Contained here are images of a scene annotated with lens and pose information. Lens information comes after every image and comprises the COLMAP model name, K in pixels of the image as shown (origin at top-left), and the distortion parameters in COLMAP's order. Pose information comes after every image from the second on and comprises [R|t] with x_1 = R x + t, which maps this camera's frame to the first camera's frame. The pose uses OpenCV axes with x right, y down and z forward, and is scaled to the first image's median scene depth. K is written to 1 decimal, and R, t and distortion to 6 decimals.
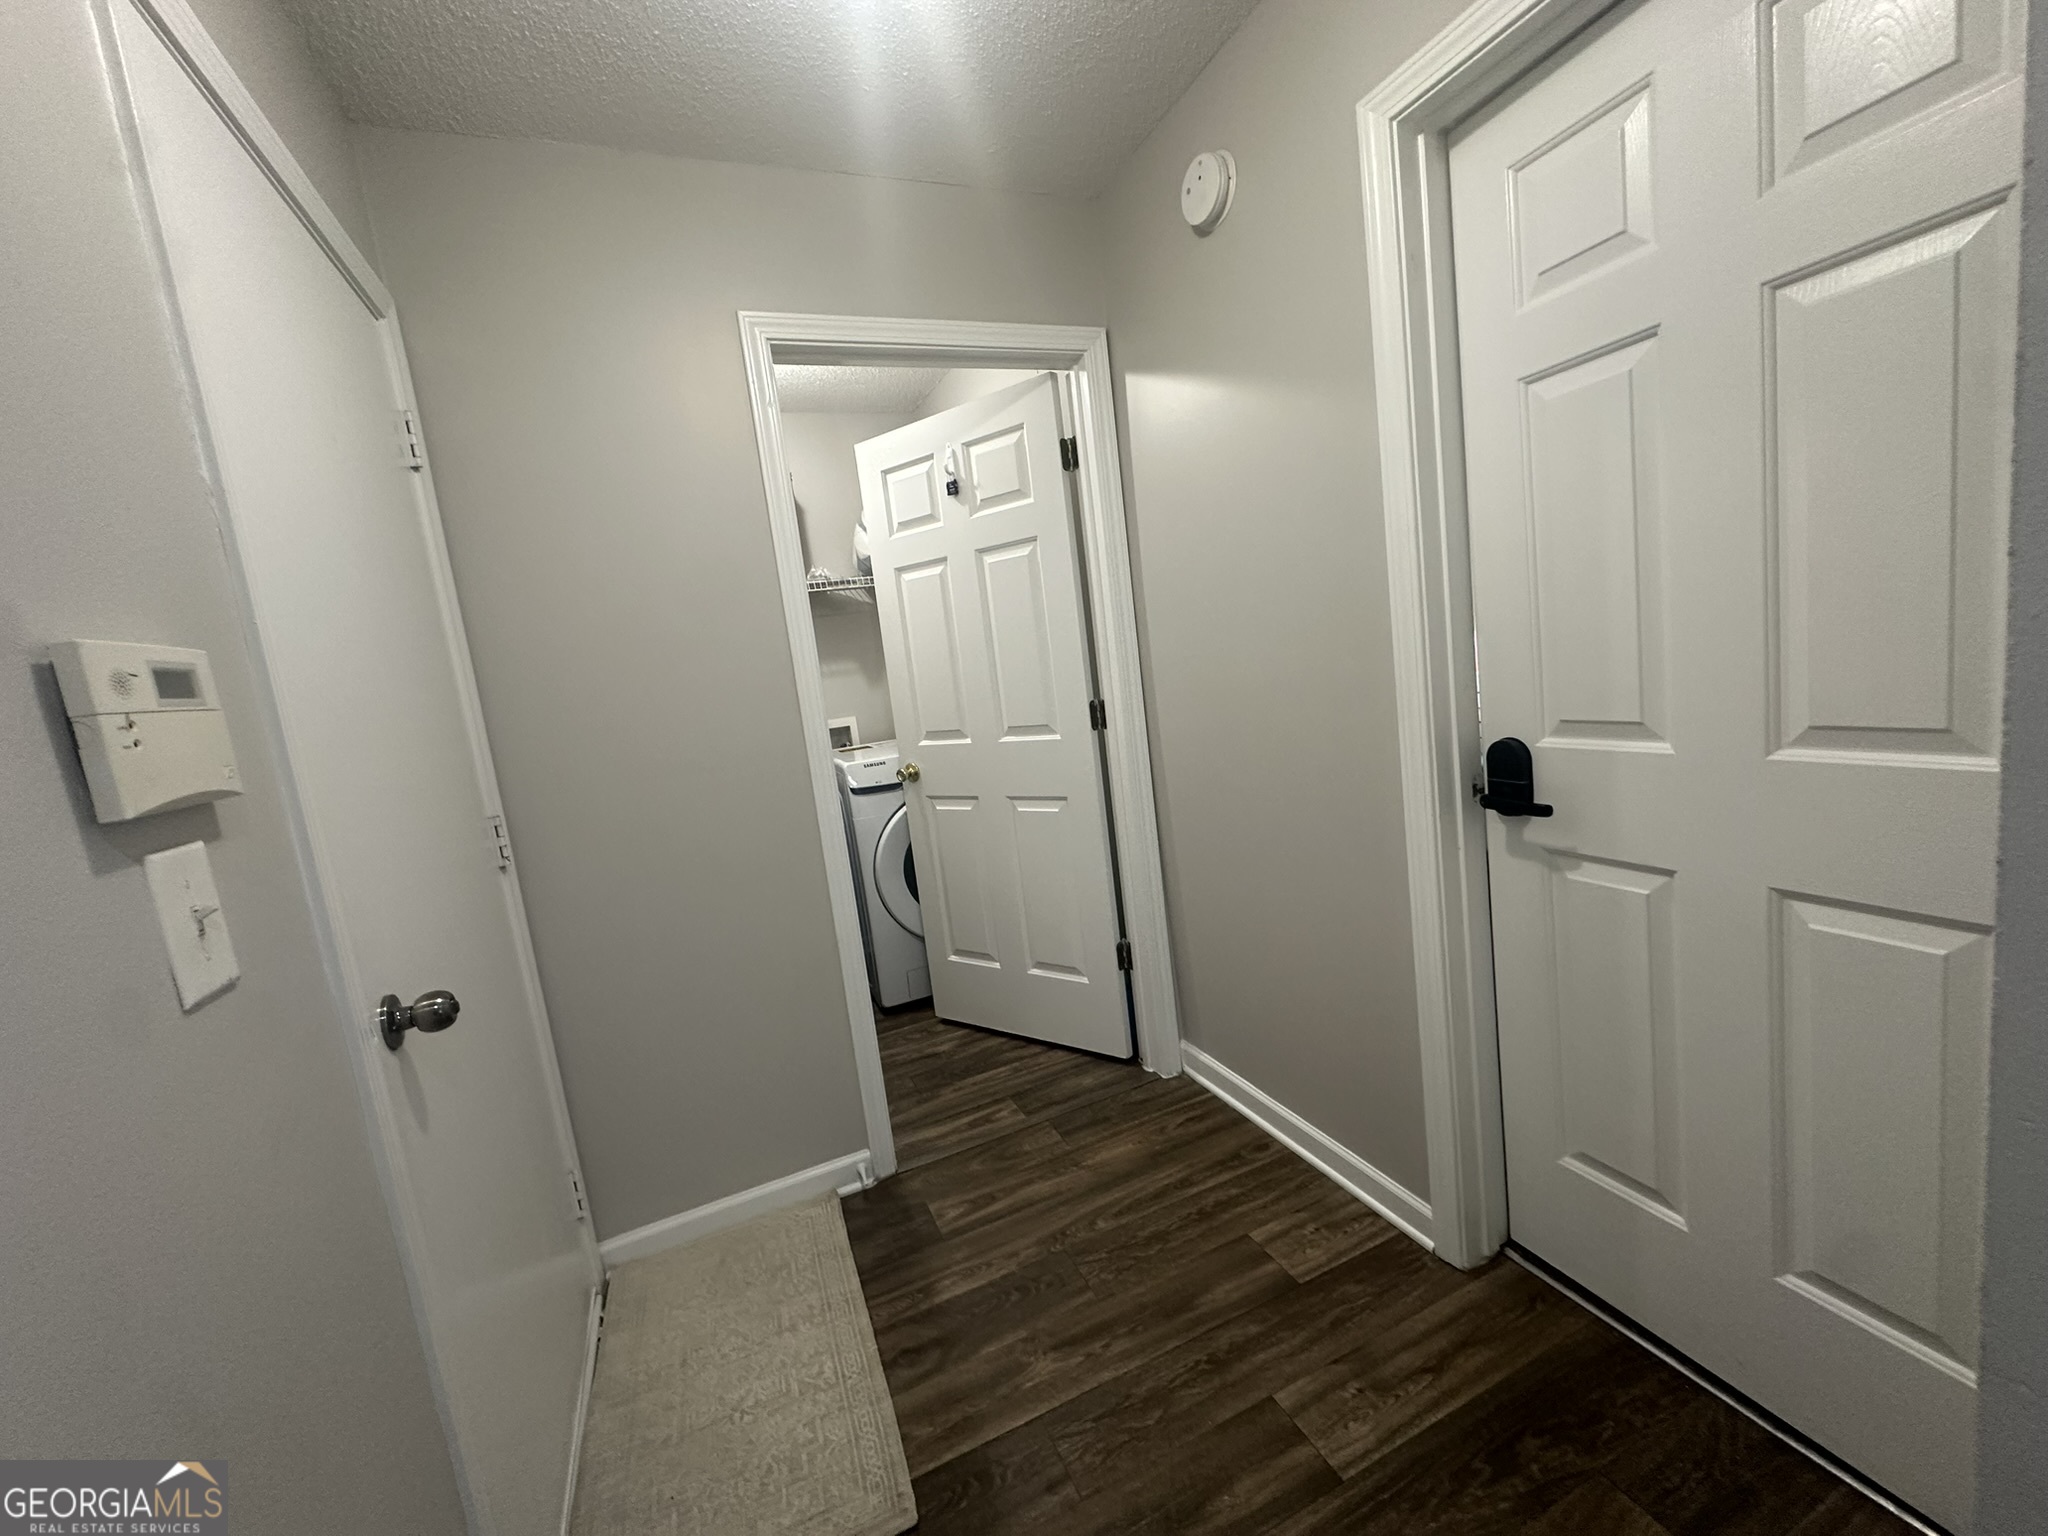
lens RADIAL K [[817.0, 0, 1021.9], [0, 817.0, 765.7], [0, 0, 1]] dist [-0.002507, 0.000010]
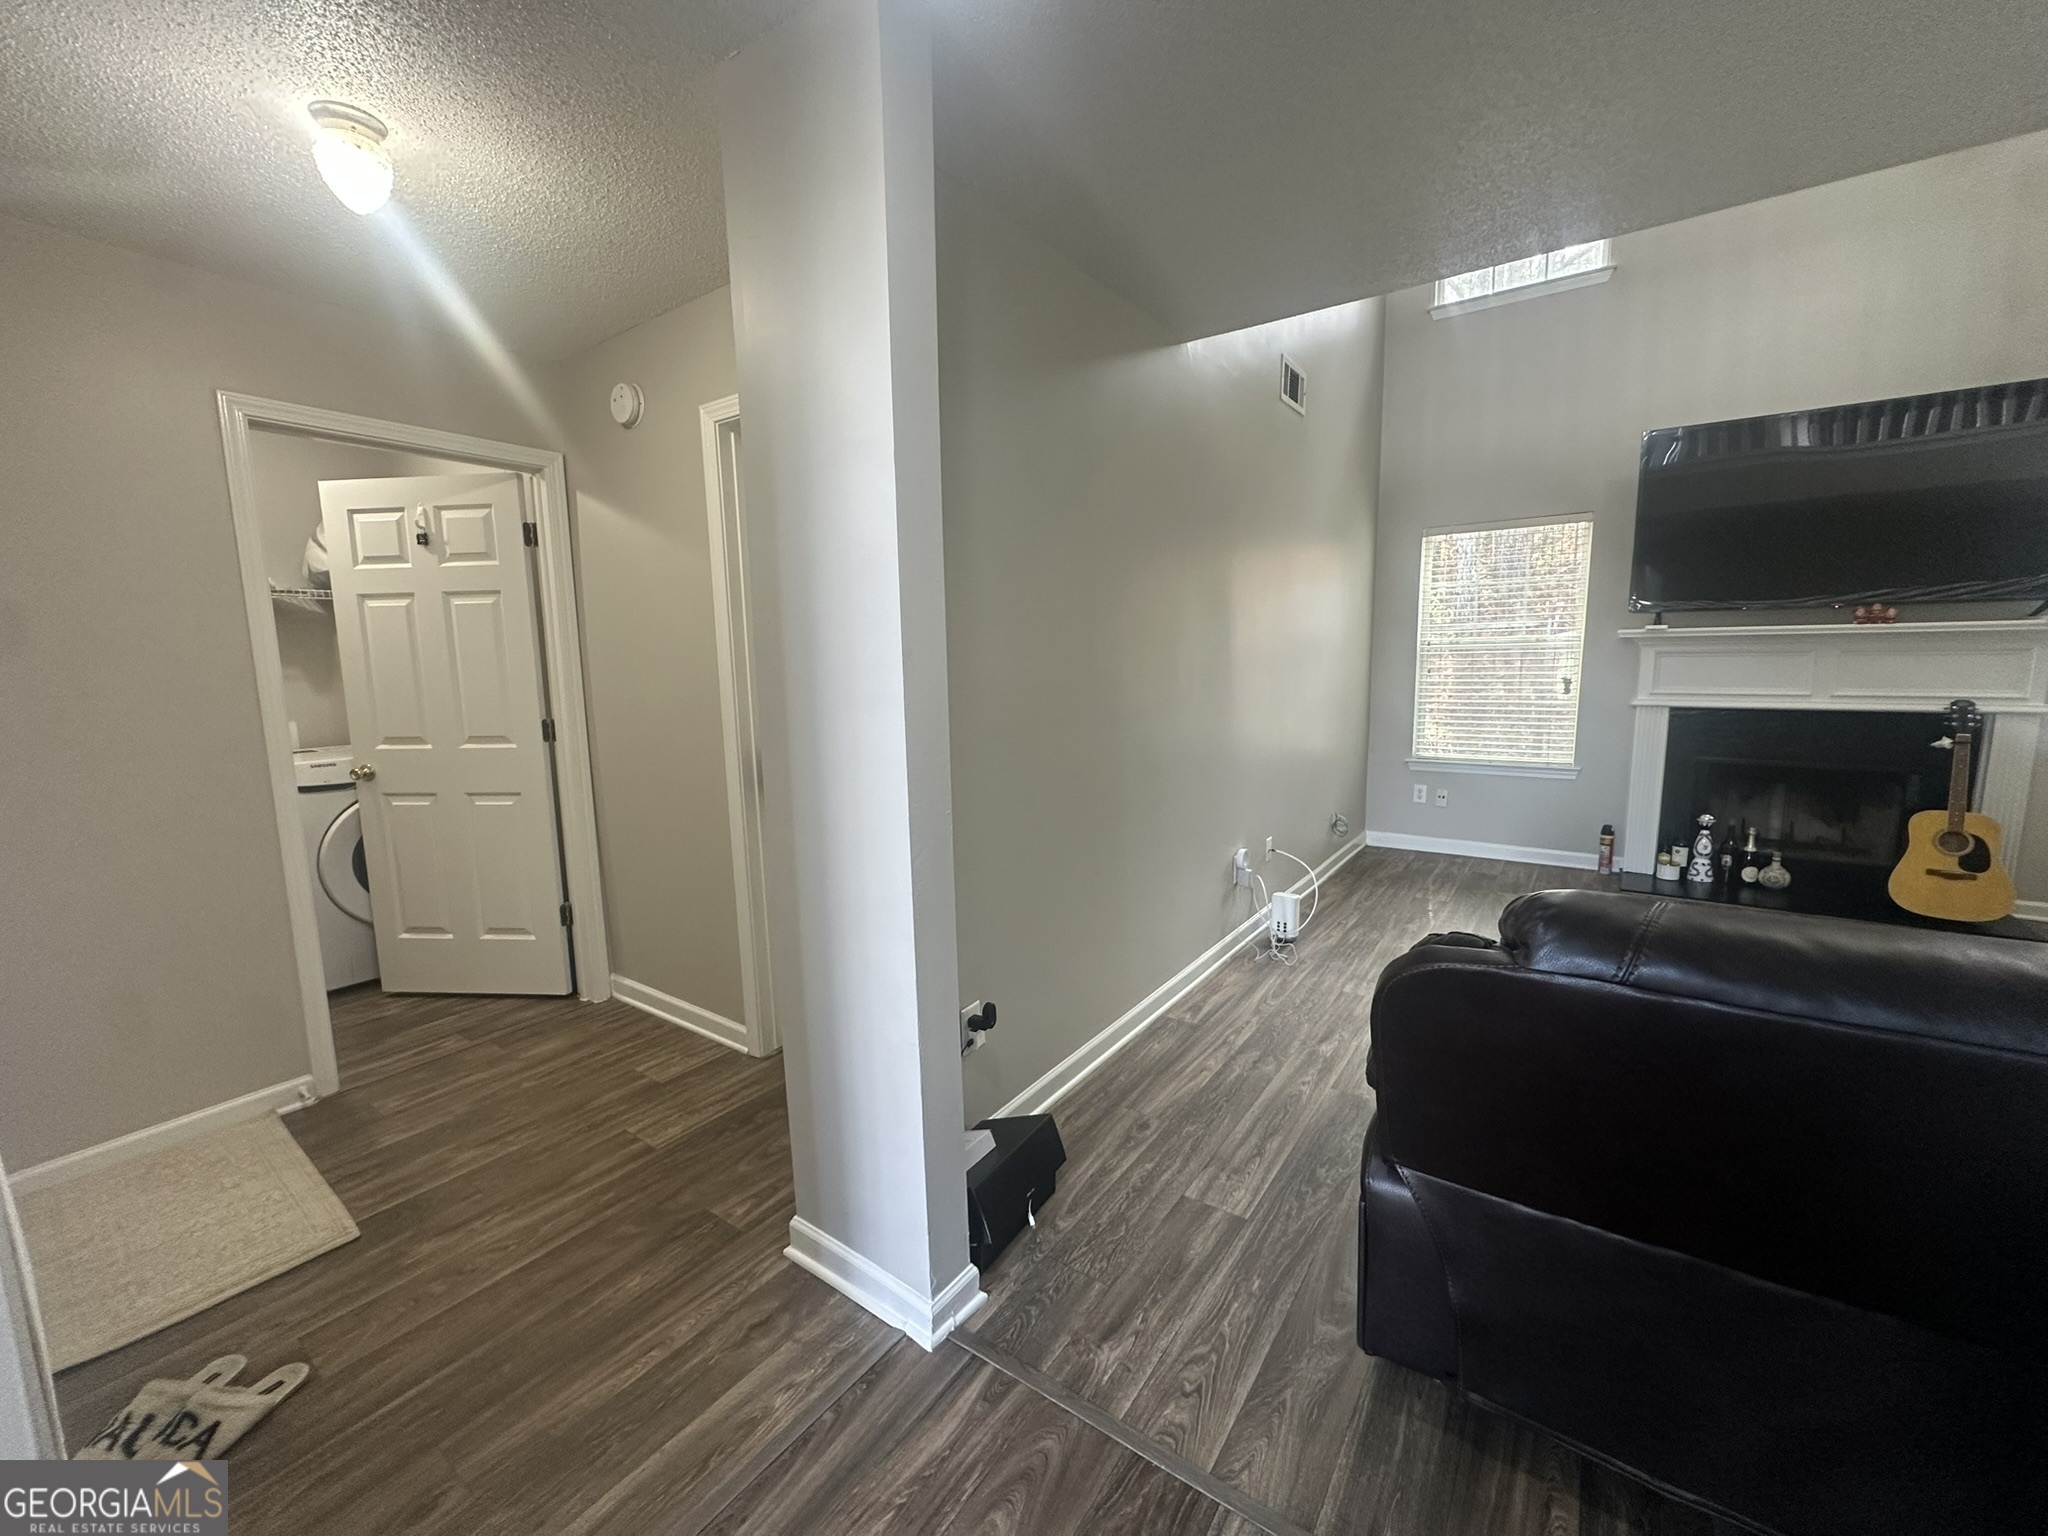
lens RADIAL K [[817.0, 0, 1021.9], [0, 817.0, 765.7], [0, 0, 1]] dist [-0.002507, 0.000010]
pose [[0.849546, 0.035686, 0.526307, 0.049880], [-0.014181, 0.998894, -0.044840, 0.043949], [-0.527324, 0.030630, 0.849112, -0.532530]]
